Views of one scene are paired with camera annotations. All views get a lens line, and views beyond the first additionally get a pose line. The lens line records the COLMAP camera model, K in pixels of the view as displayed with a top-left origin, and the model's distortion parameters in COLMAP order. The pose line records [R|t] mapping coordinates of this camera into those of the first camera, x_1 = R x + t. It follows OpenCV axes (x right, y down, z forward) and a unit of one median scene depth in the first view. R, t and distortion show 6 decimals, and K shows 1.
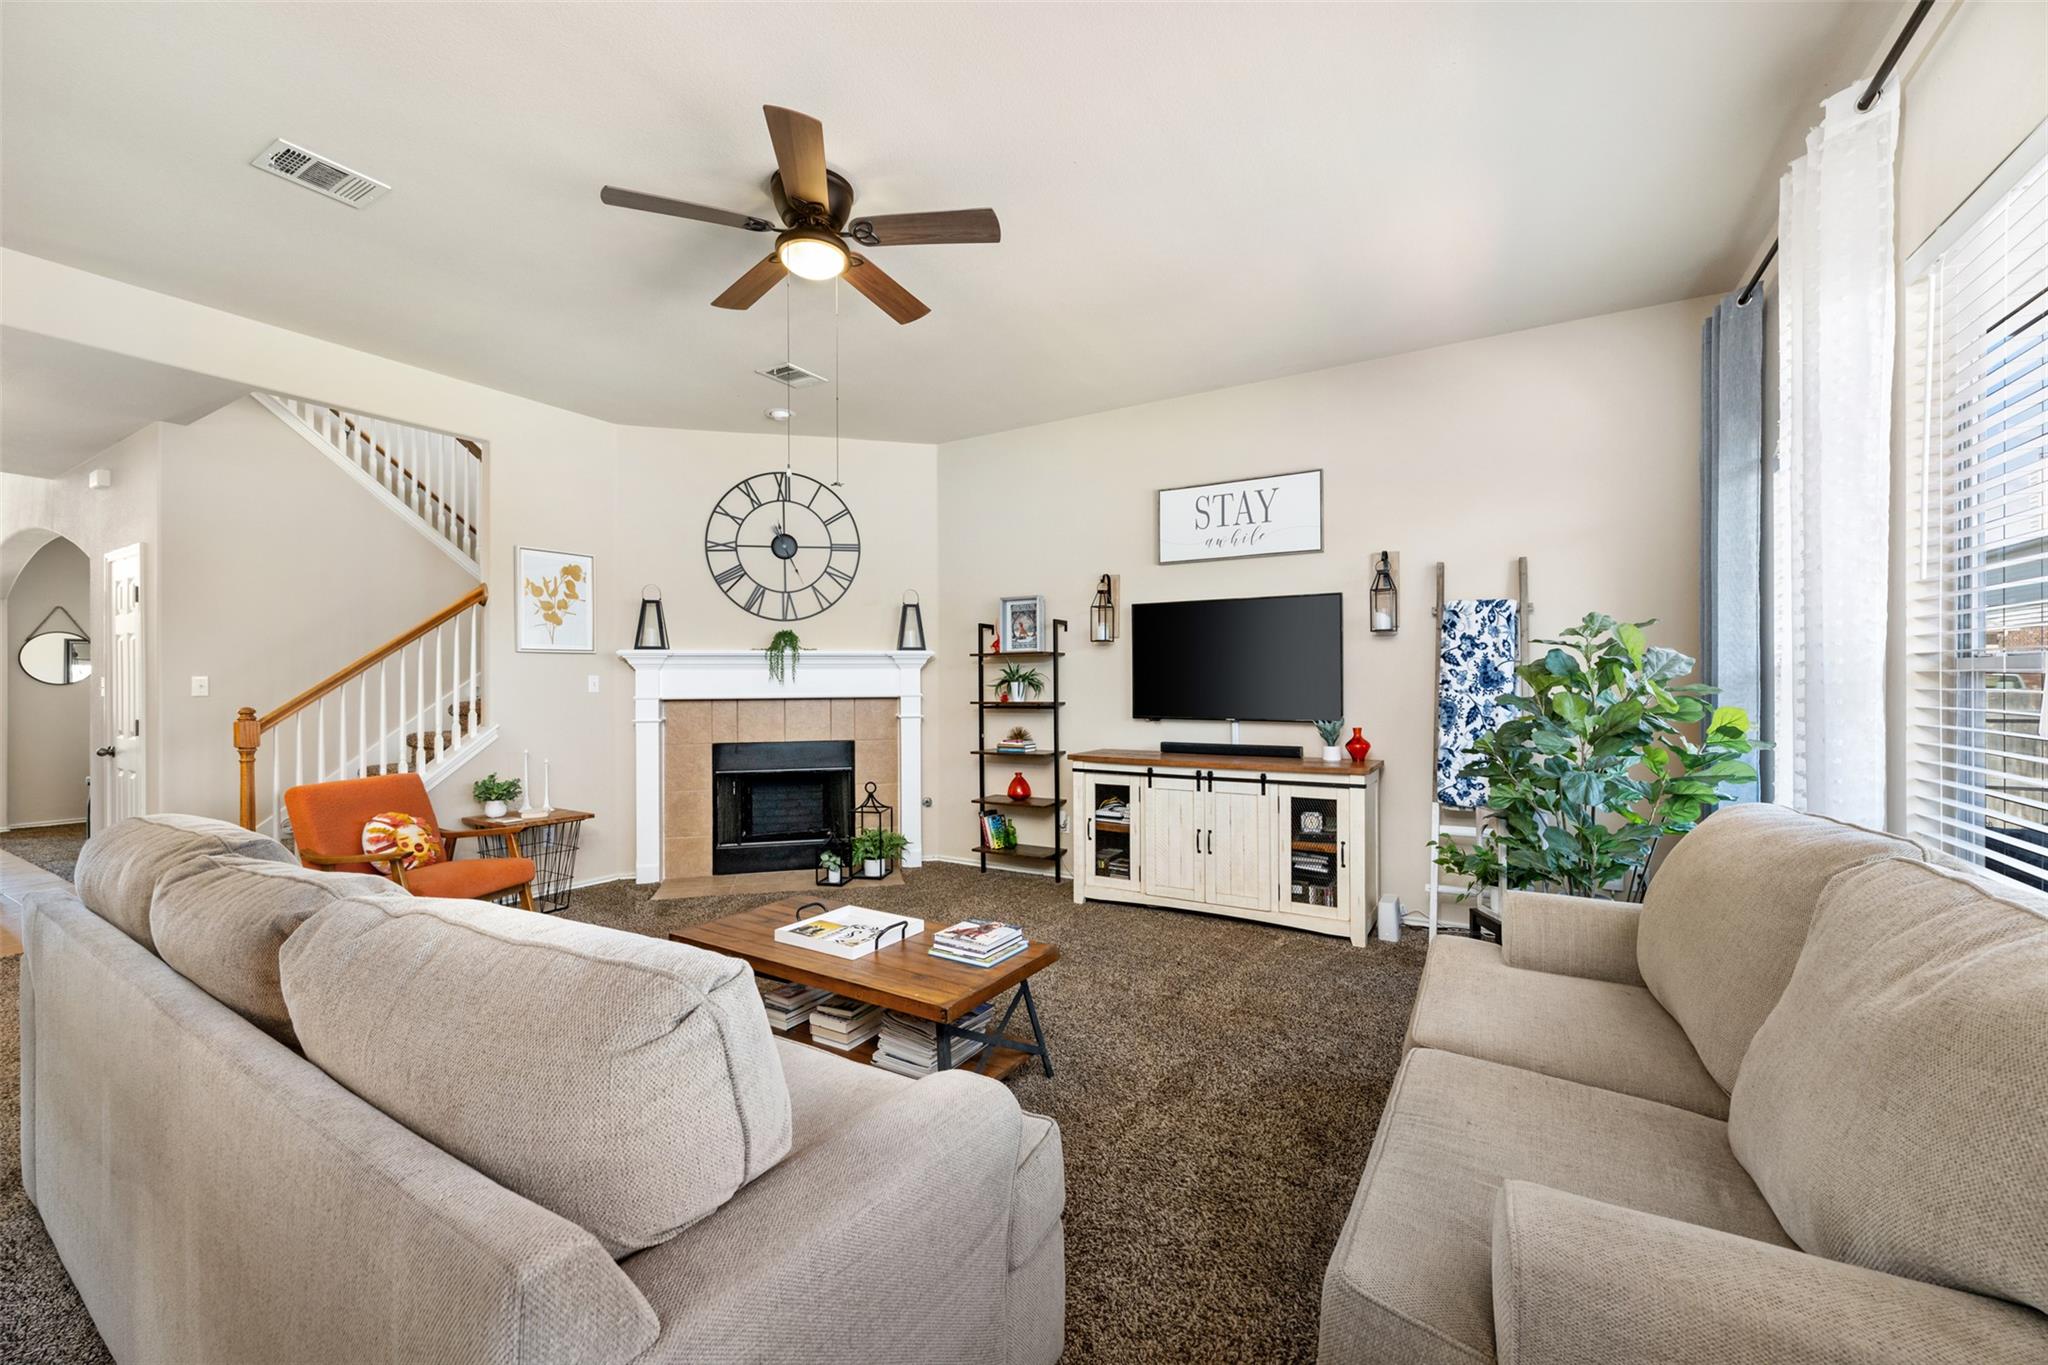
lens RADIAL K [[806.6, 0, 1022.5], [0, 806.6, 682.7], [0, 0, 1]] dist [-0.006311, 0.000374]
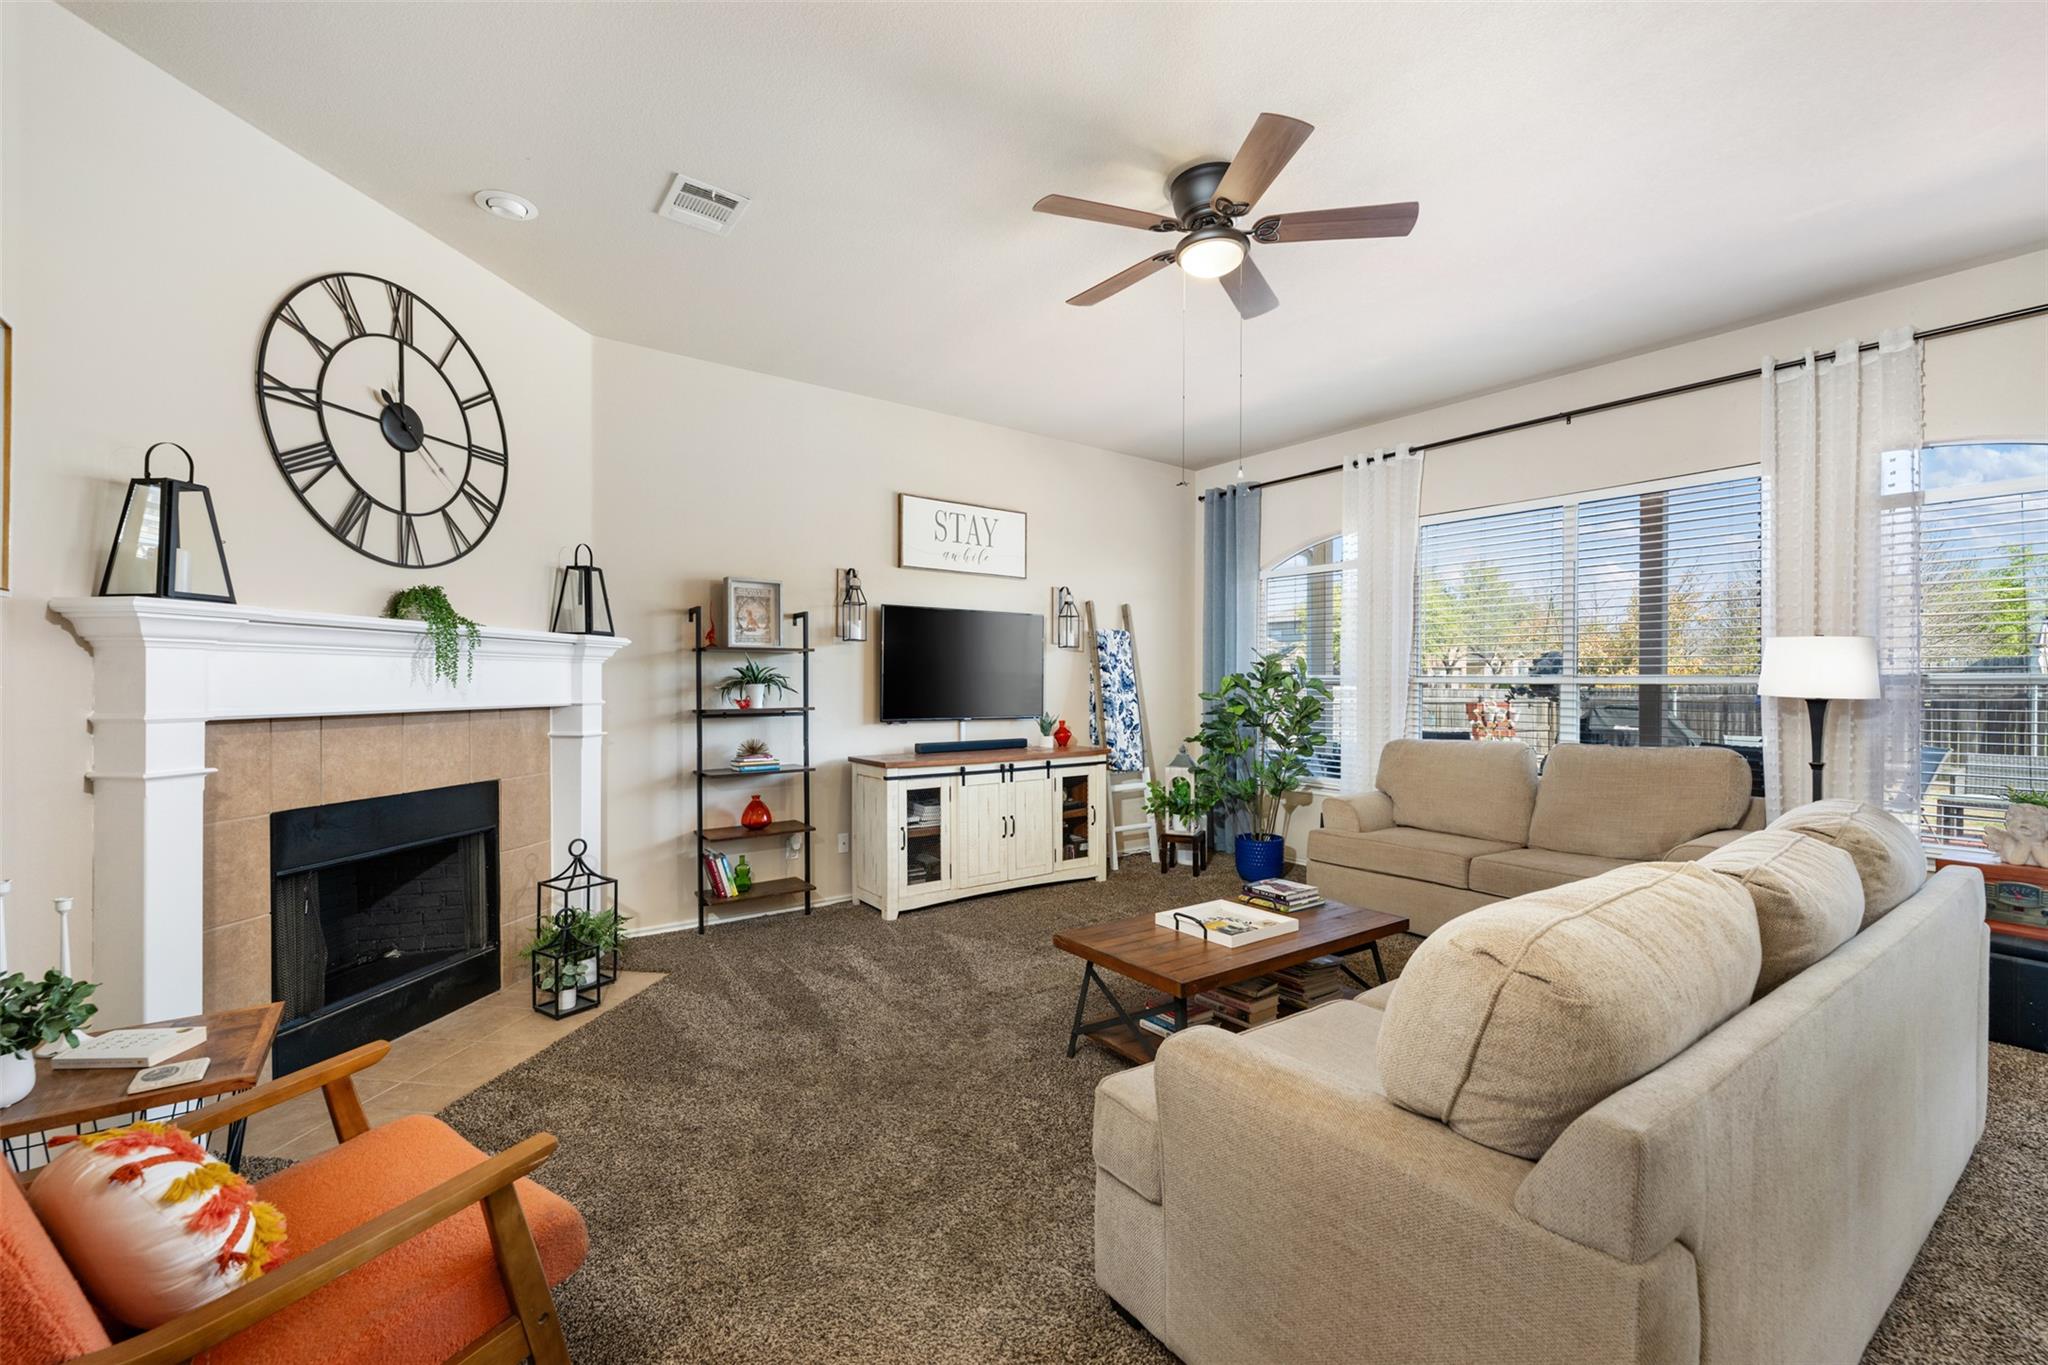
lens RADIAL K [[852.2, 0, 1003.8], [0, 852.2, 684.0], [0, 0, 1]] dist [0.003323, -0.000111]
pose [[0.383327, 0.004615, 0.923601, -0.889976], [-0.003296, 0.999988, -0.003629, 0.002288], [-0.923607, -0.001653, 0.383338, 0.556621]]
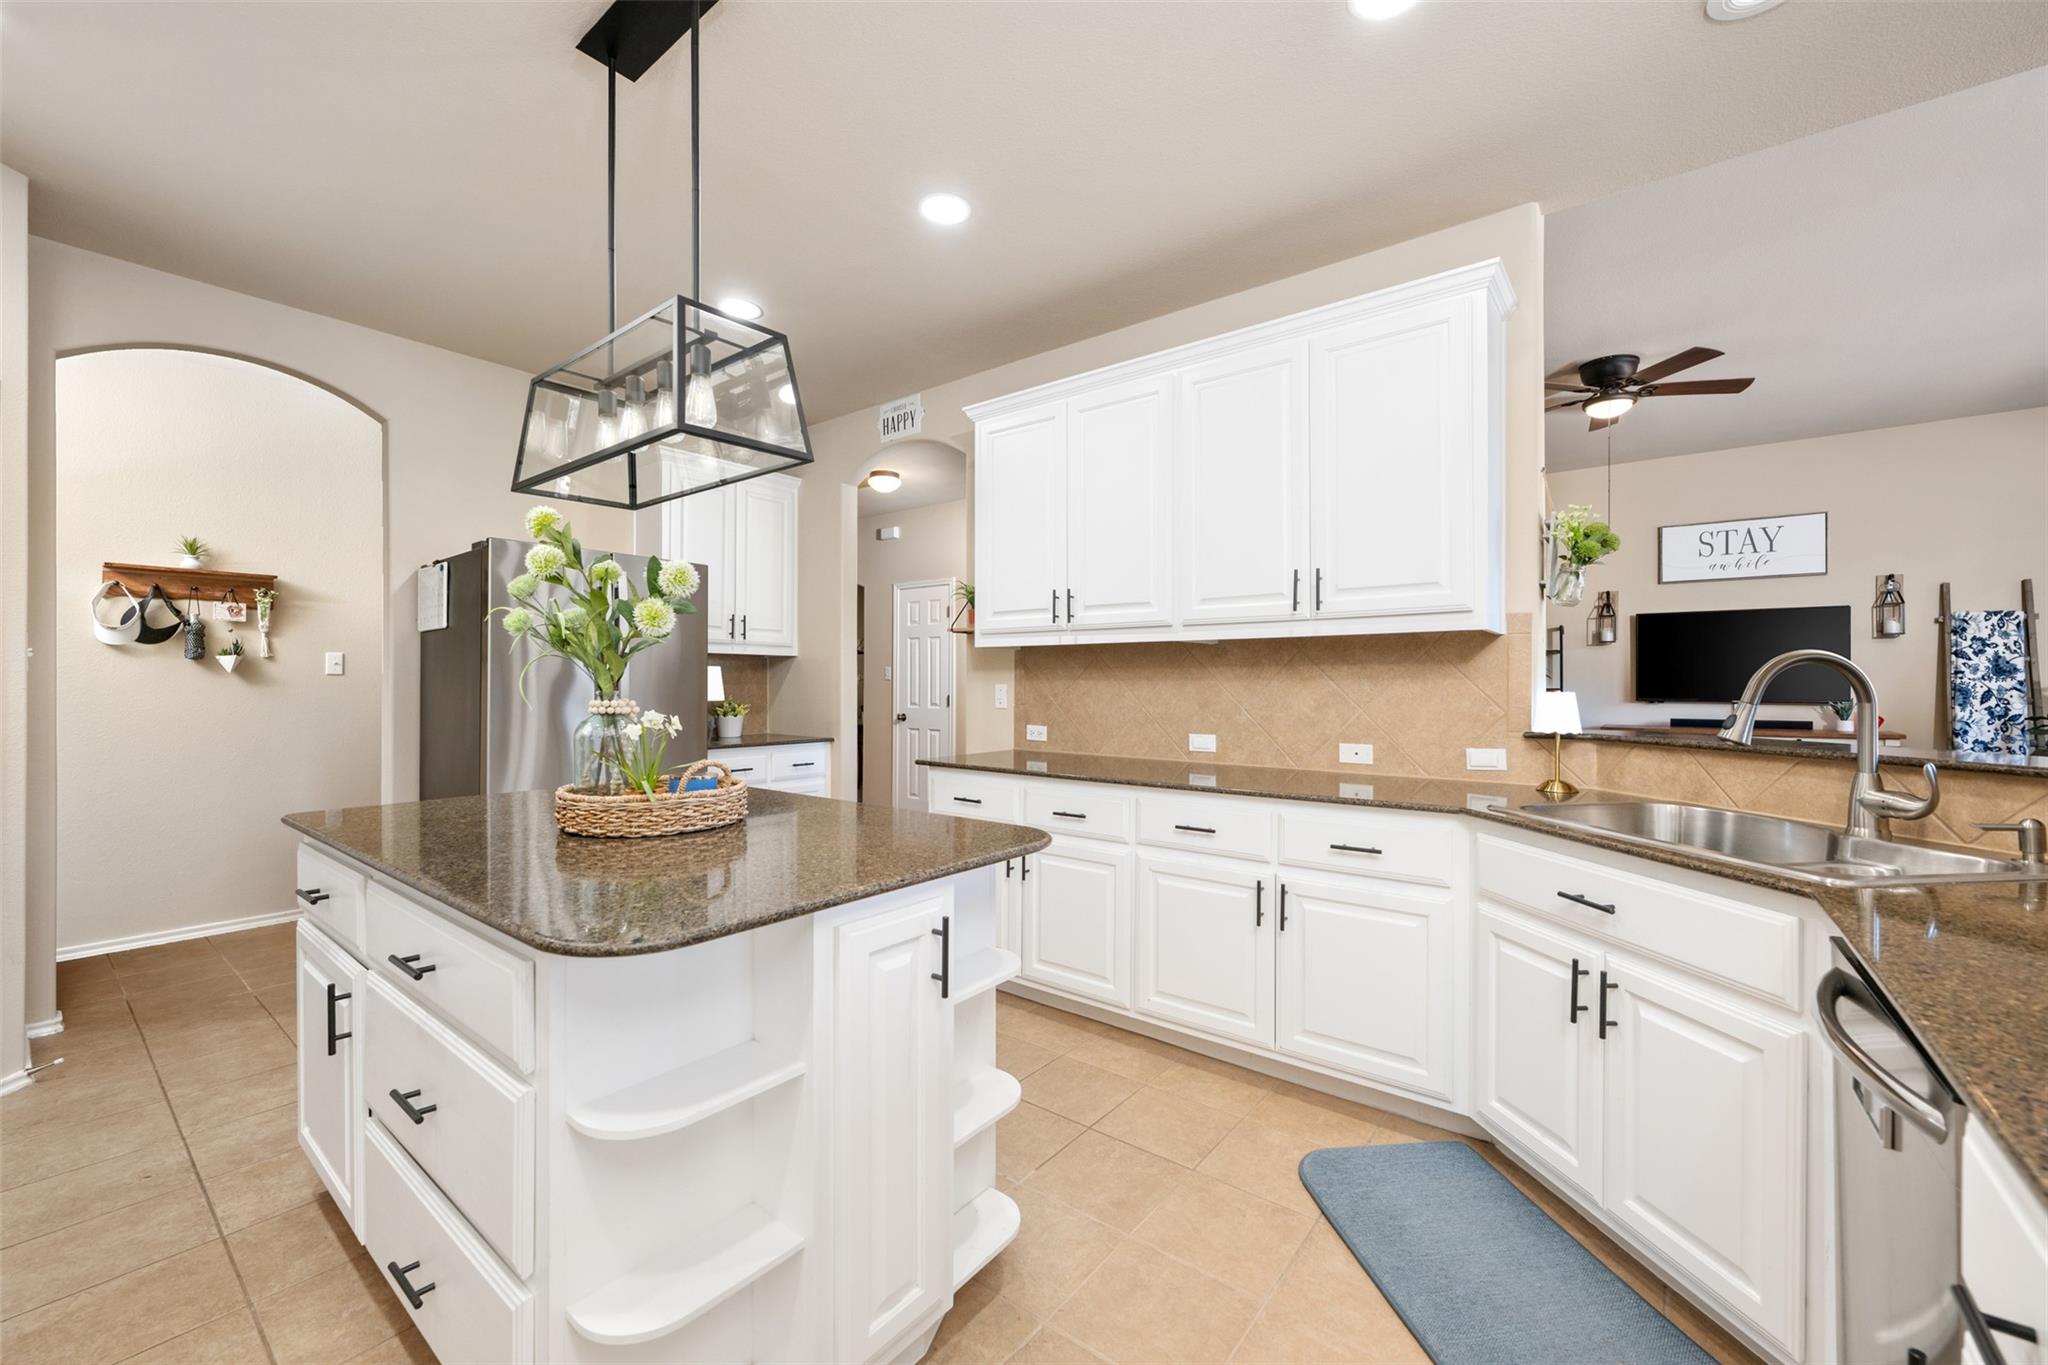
lens RADIAL K [[806.6, 0, 1026.9], [0, 806.6, 676.4], [0, 0, 1]] dist [-0.006311, 0.000374]
pose [[0.991925, 0.005248, -0.126718, -0.801685], [-0.006443, 0.999938, -0.009029, 0.026755], [0.126663, 0.009773, 0.991898, -0.493344]]
